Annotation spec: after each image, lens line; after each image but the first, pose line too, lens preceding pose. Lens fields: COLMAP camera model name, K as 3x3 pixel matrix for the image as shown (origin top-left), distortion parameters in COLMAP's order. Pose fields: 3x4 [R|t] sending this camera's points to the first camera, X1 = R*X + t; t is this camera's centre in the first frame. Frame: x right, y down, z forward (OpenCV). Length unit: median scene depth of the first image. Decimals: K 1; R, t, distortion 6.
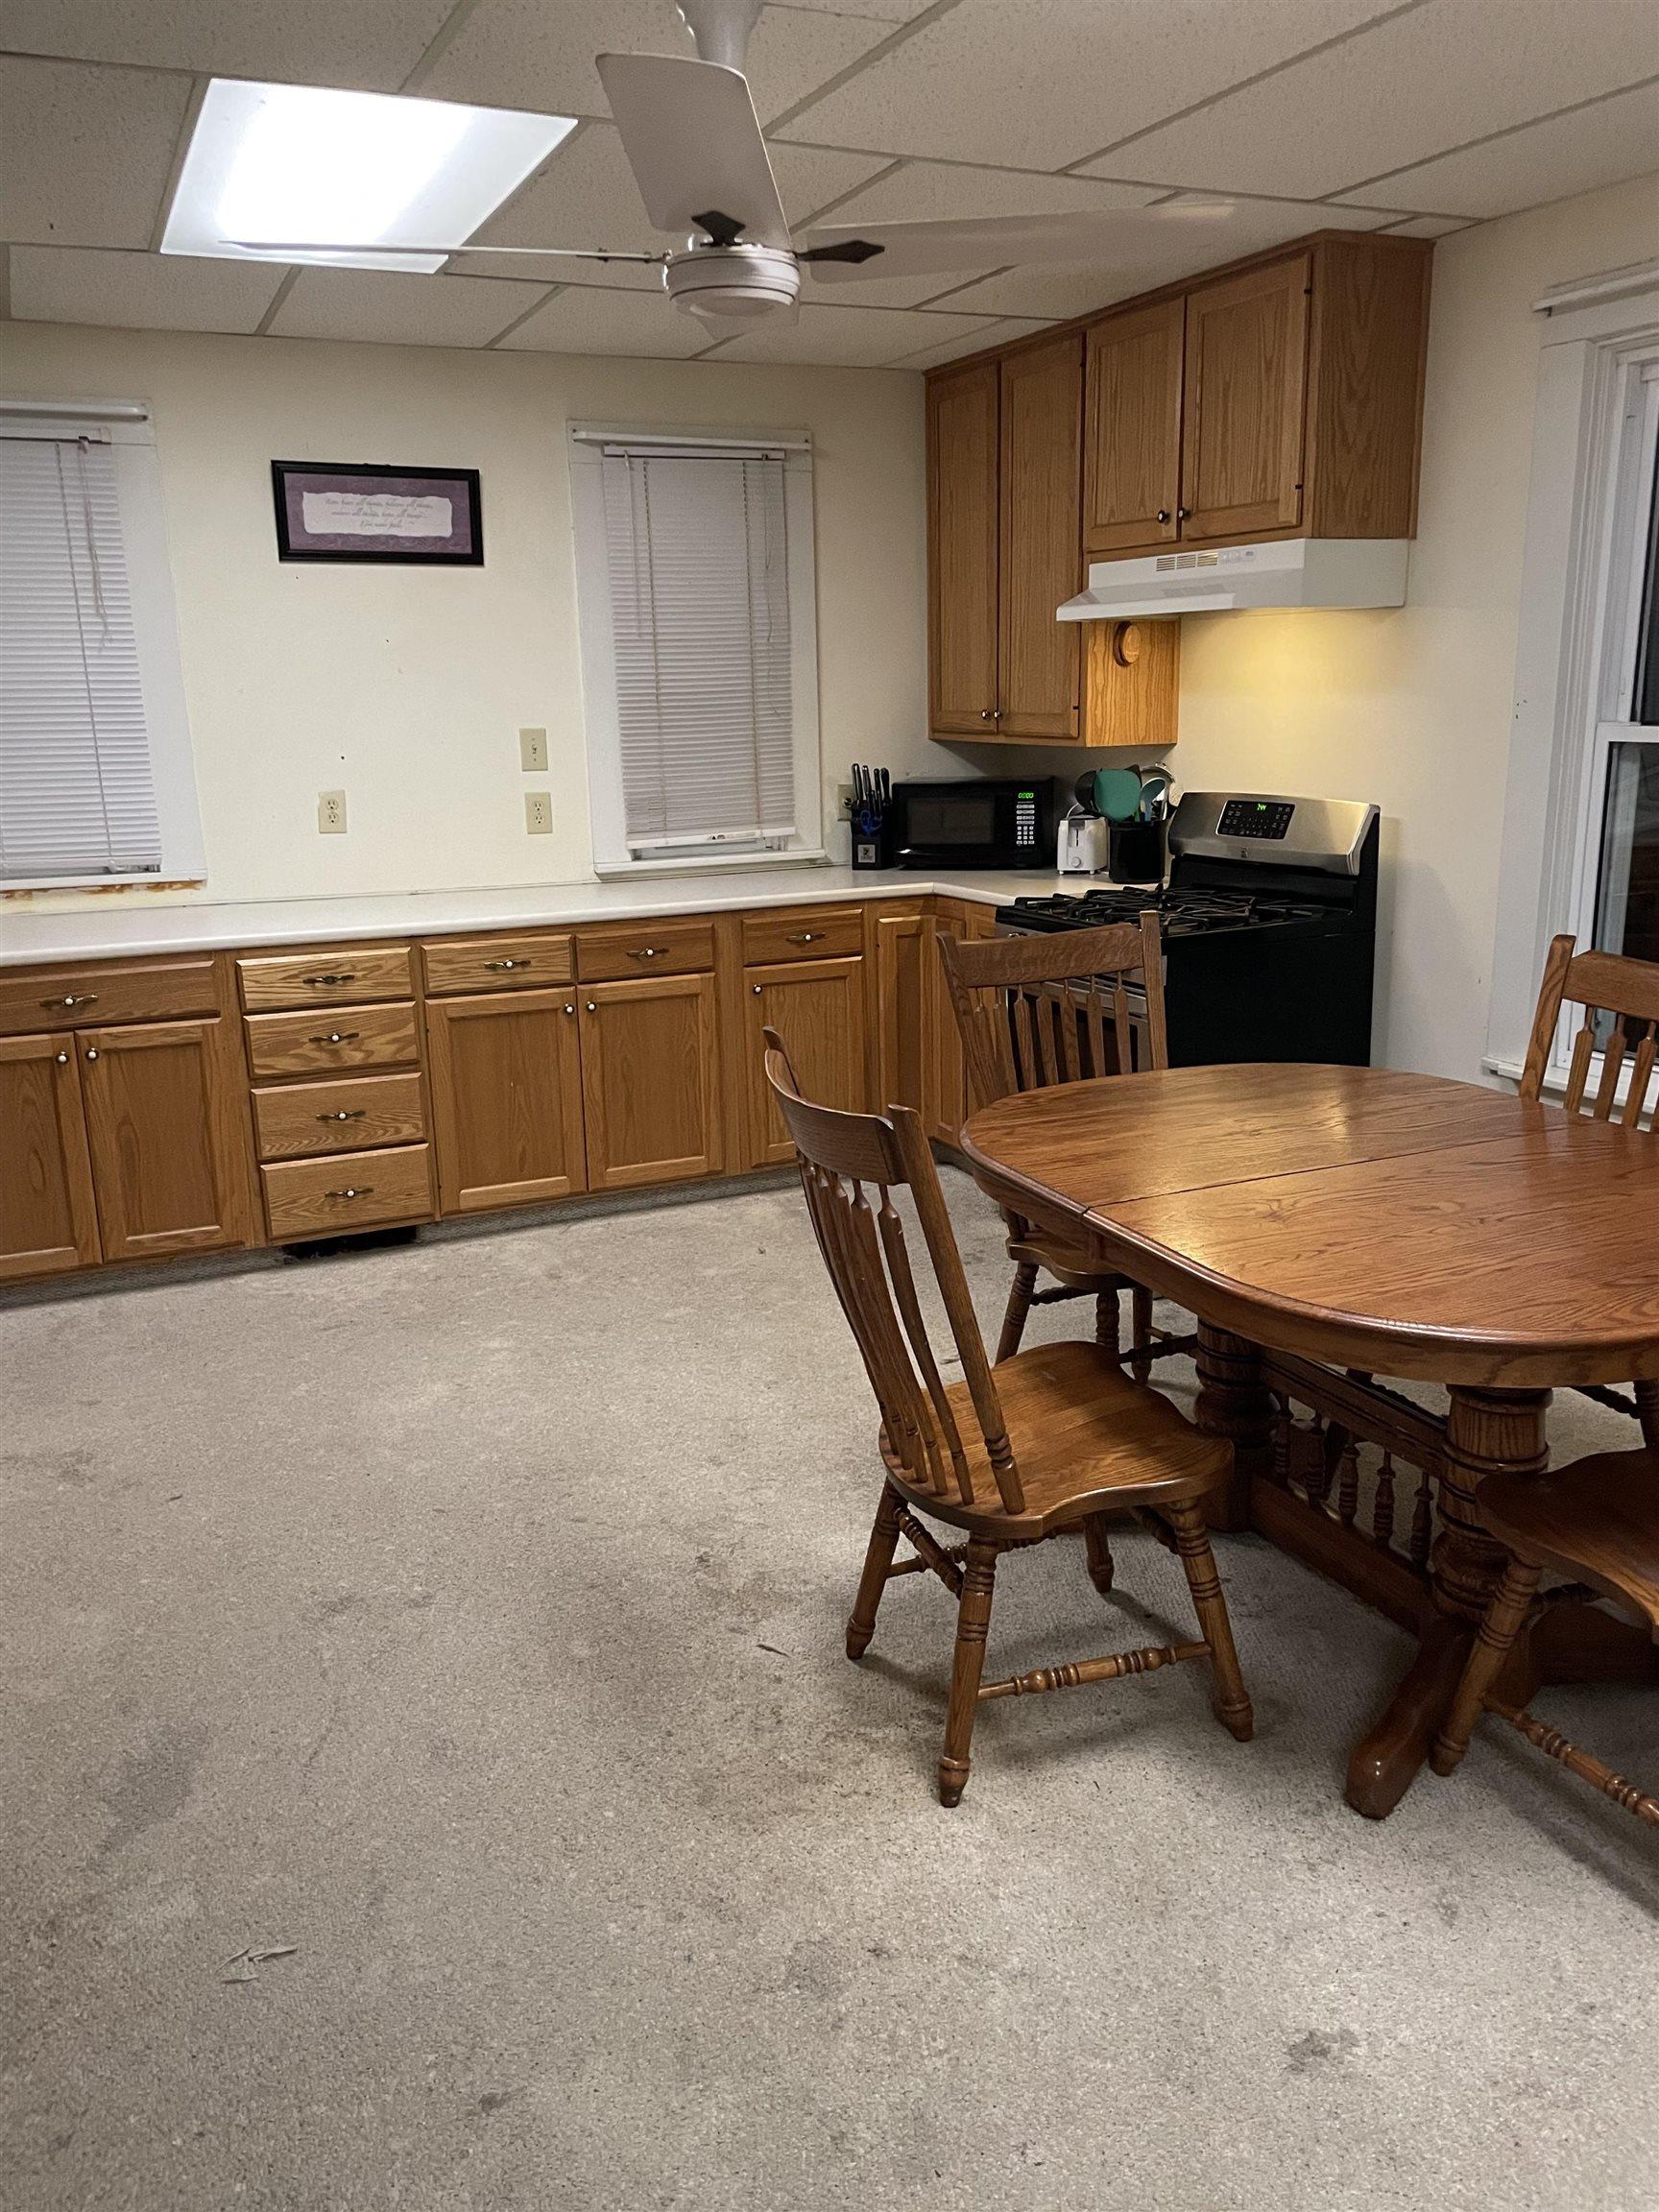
lens RADIAL K [[1677.7, 0, 844.7], [0, 1677.7, 1107.6], [0, 0, 1]] dist [0.084302, -0.121636]
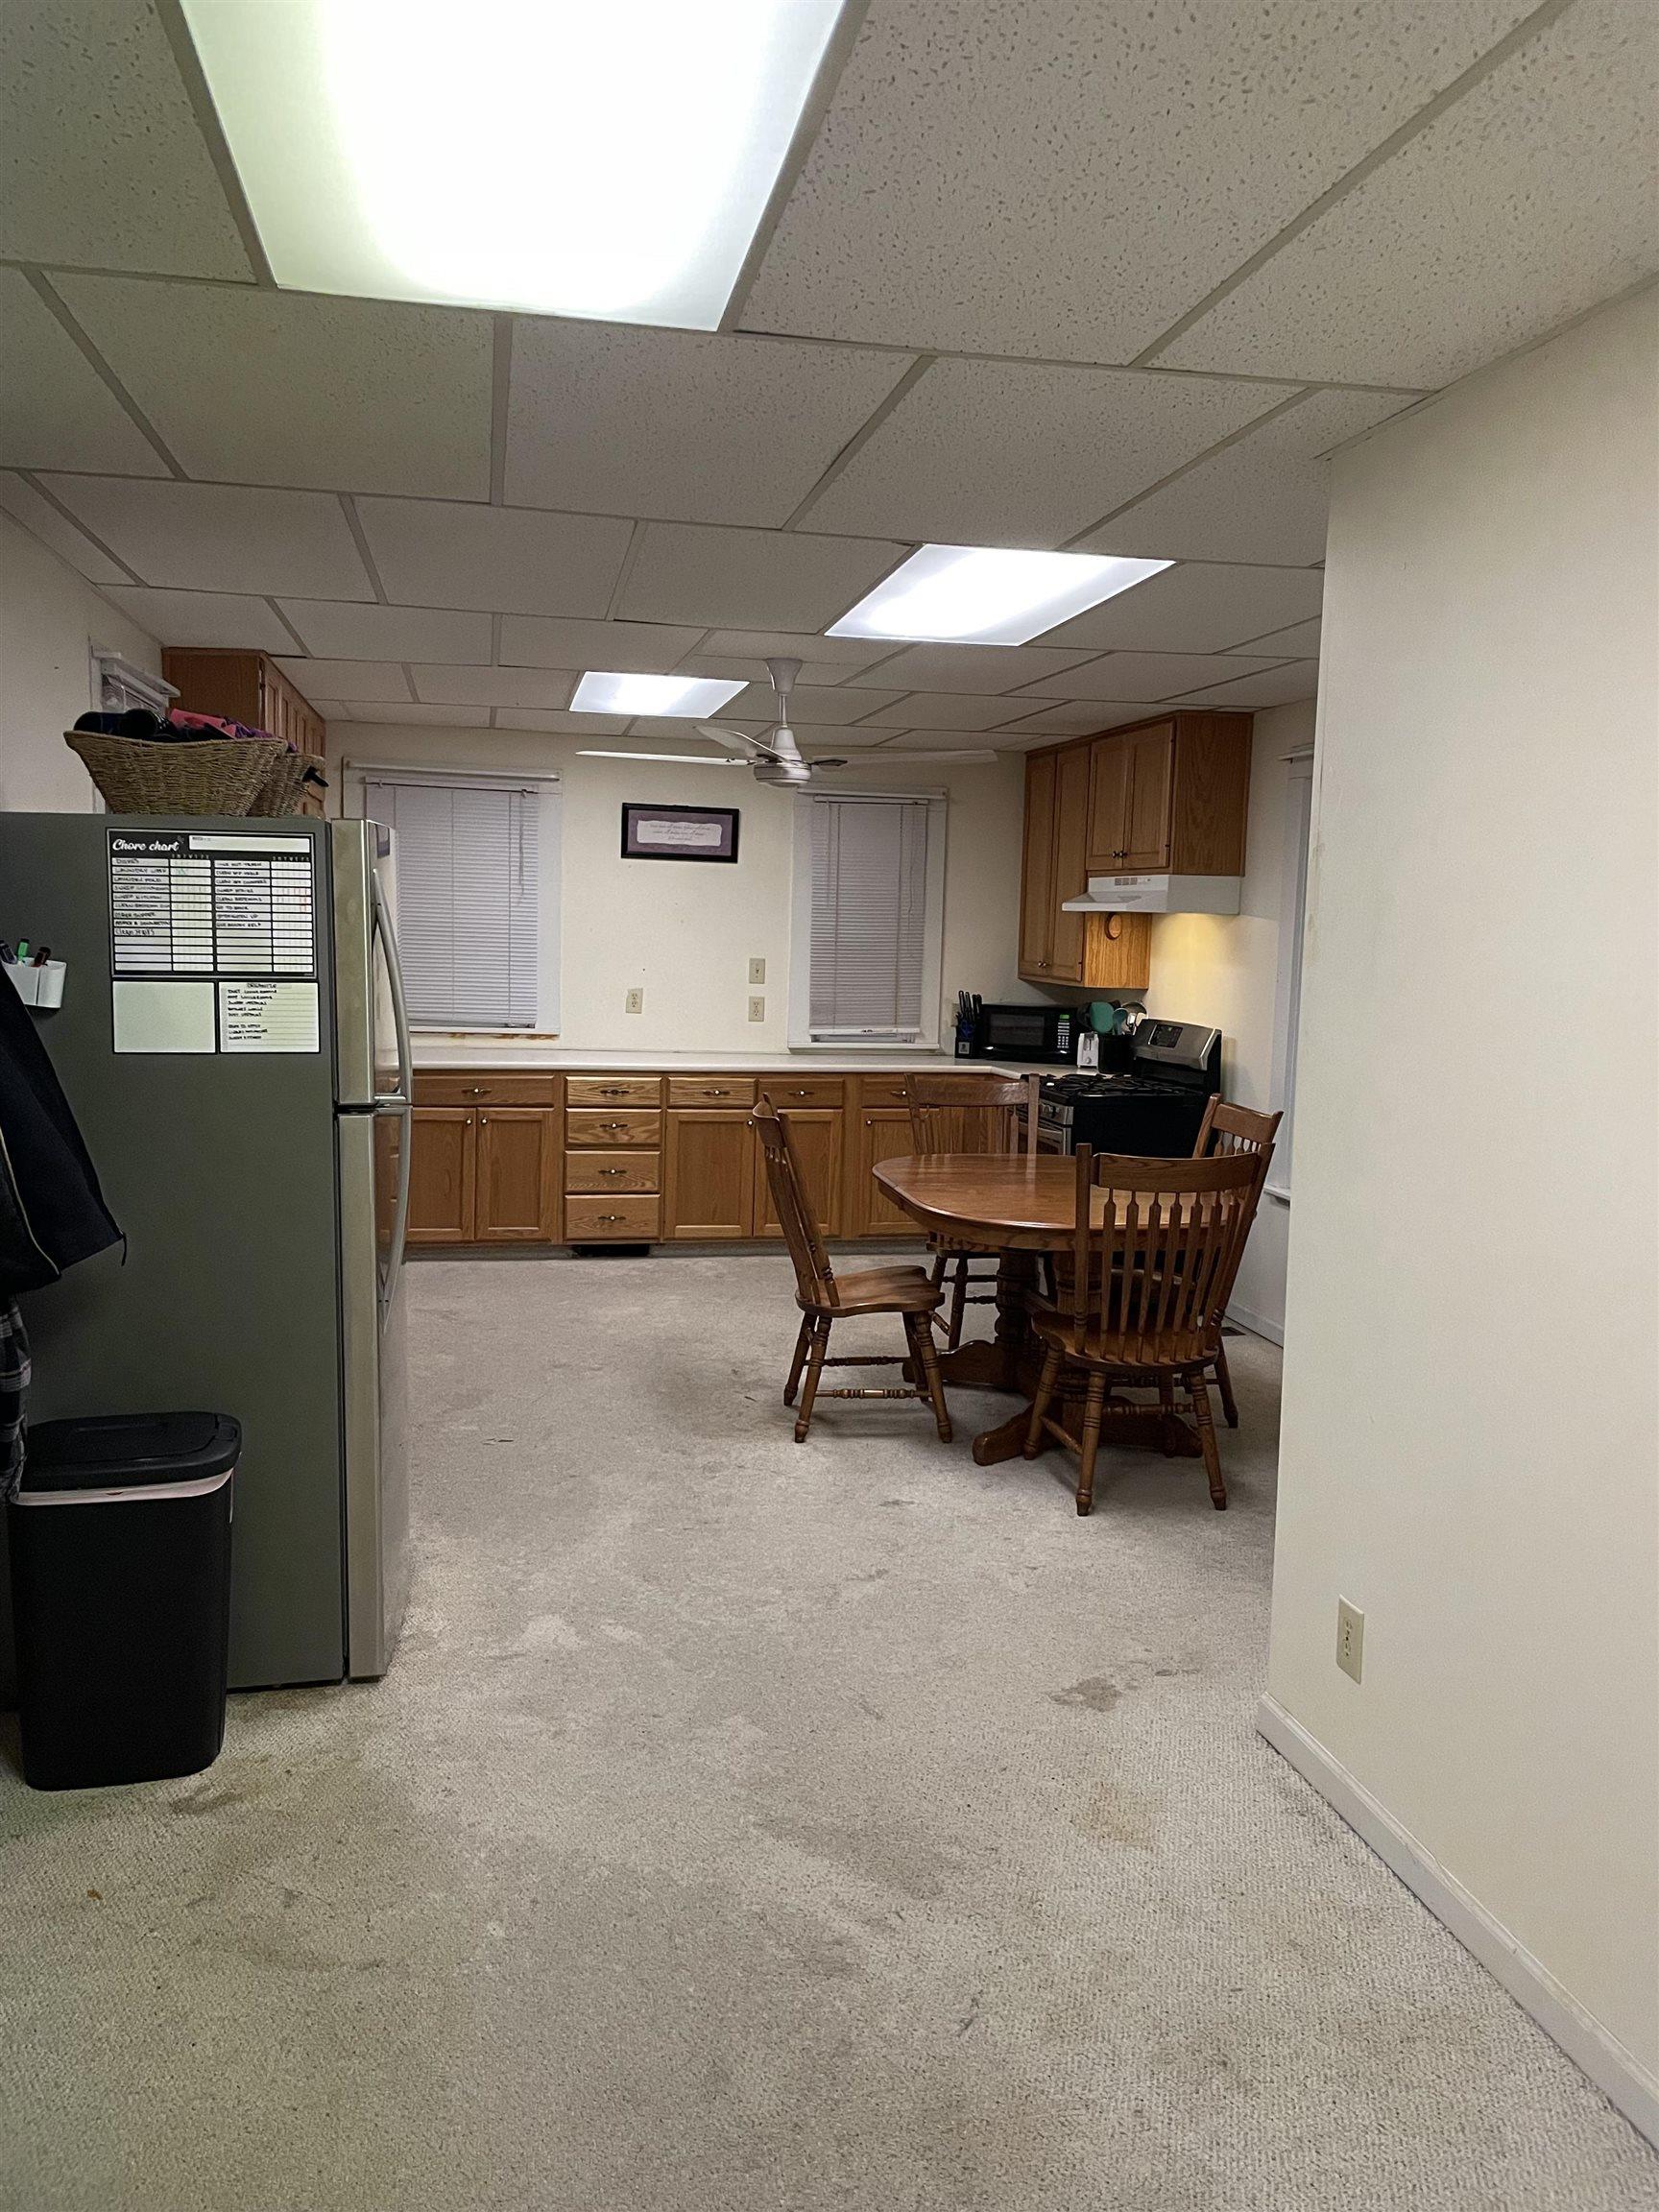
lens RADIAL K [[1677.7, 0, 822.2], [0, 1677.7, 1105.3], [0, 0, 1]] dist [0.084302, -0.121636]
pose [[0.971191, 0.072864, -0.226889, 0.281725], [-0.103660, 0.986483, -0.126911, 0.128326], [0.214575, 0.146774, 0.965616, -0.593231]]
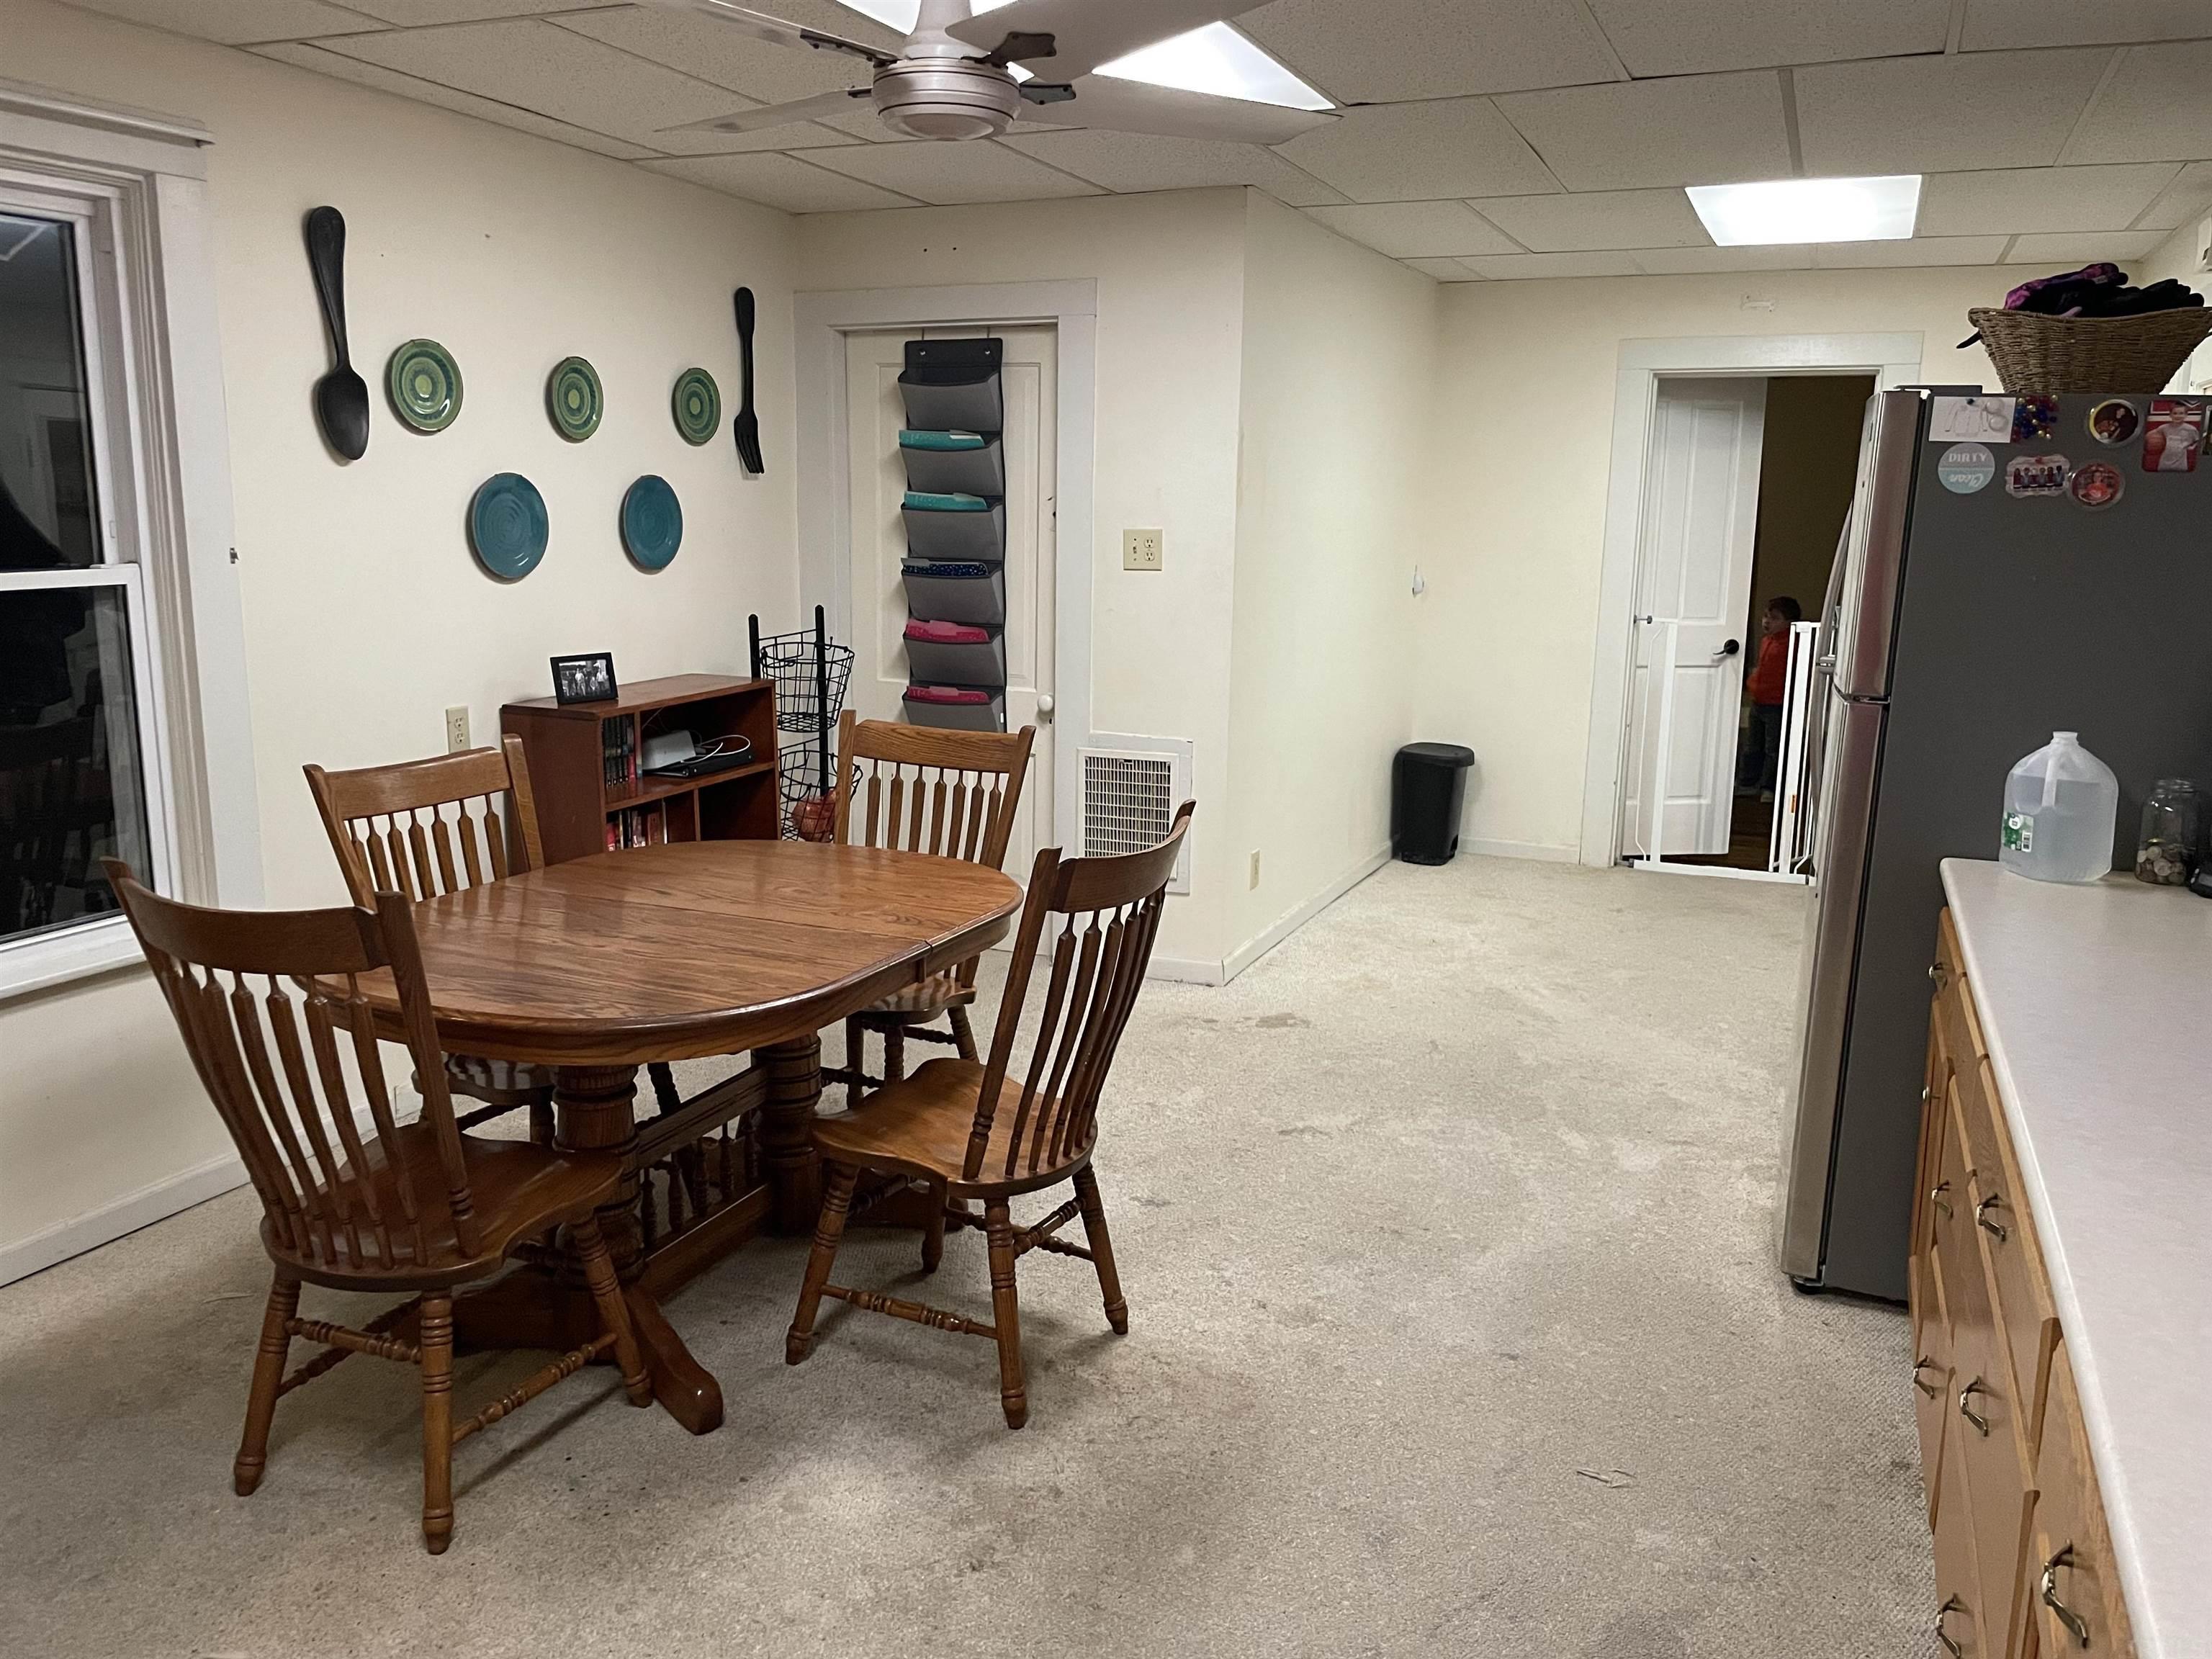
lens RADIAL K [[1677.7, 0, 1113.4], [0, 1677.7, 827.3], [0, 0, 1]] dist [0.084302, -0.121636]
pose [[-0.669912, -0.129290, 0.731097, -0.444972], [0.186103, 0.924041, 0.333938, -0.213835], [-0.718738, 0.359768, -0.594964, 0.846162]]
